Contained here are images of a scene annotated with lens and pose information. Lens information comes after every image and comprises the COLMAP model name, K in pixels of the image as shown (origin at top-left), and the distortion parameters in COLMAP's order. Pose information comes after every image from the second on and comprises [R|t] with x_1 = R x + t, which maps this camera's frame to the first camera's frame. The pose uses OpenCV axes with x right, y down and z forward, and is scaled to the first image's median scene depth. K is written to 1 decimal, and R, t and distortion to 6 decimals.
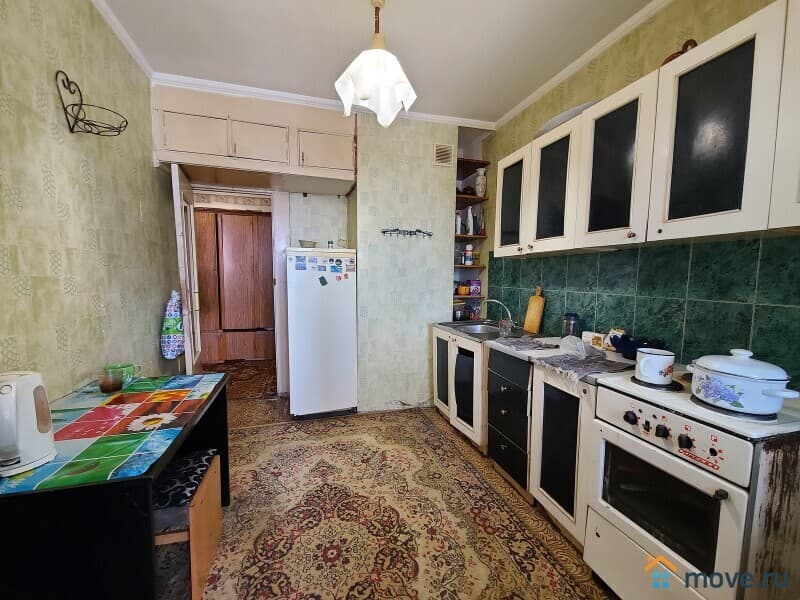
lens RADIAL K [[331.6, 0, 402.5], [0, 331.6, 304.5], [0, 0, 1]] dist [0.000432, -0.000465]
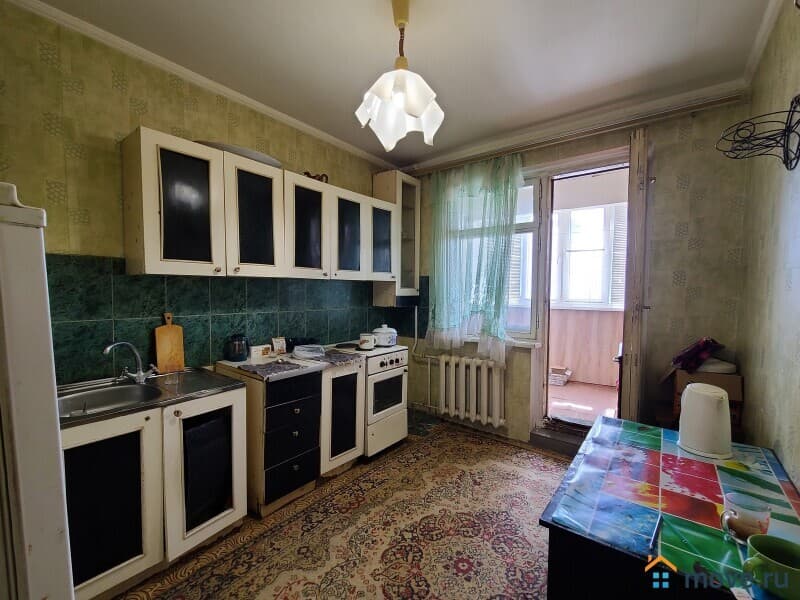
lens RADIAL K [[331.6, 0, 402.5], [0, 331.6, 304.5], [0, 0, 1]] dist [0.000432, -0.000465]
pose [[-0.565438, -0.052621, 0.823111, -0.901123], [0.053211, 0.993556, 0.100071, -0.201991], [-0.823073, 0.100382, -0.558994, 1.603611]]
